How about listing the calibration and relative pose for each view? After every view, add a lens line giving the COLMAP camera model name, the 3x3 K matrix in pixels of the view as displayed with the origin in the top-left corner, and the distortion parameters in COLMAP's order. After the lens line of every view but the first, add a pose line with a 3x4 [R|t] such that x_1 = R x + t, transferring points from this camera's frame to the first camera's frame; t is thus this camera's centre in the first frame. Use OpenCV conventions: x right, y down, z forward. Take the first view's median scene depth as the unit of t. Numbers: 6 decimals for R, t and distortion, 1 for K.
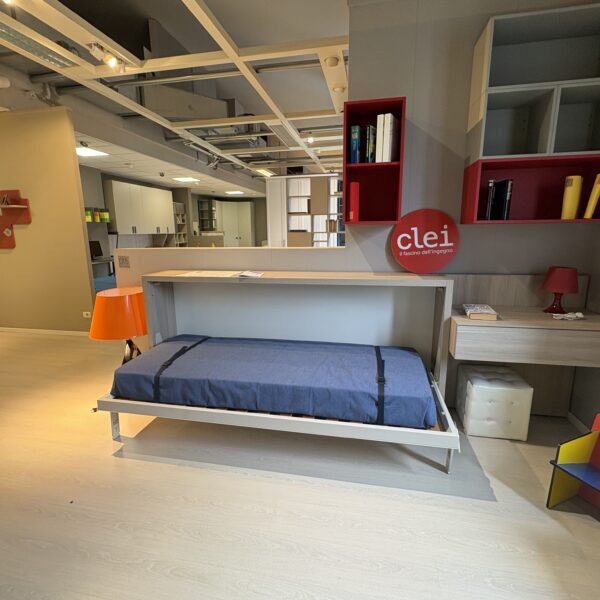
lens RADIAL K [[348.3, 0, 297.7], [0, 348.3, 299.2], [0, 0, 1]] dist [0.016758, -0.001906]
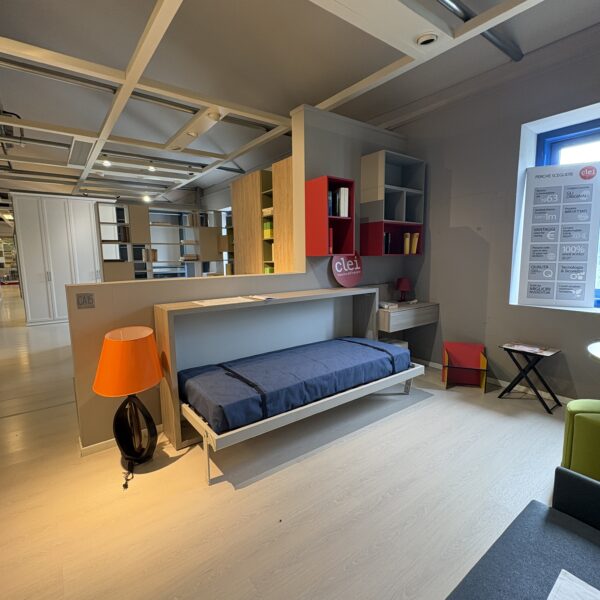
lens RADIAL K [[348.3, 0, 296.9], [0, 348.3, 301.9], [0, 0, 1]] dist [0.016758, -0.001906]
pose [[0.656302, -0.097311, 0.748197, -1.062293], [0.150844, 0.988551, -0.003746, -0.040202], [-0.739266, 0.115319, 0.663466, 0.160817]]
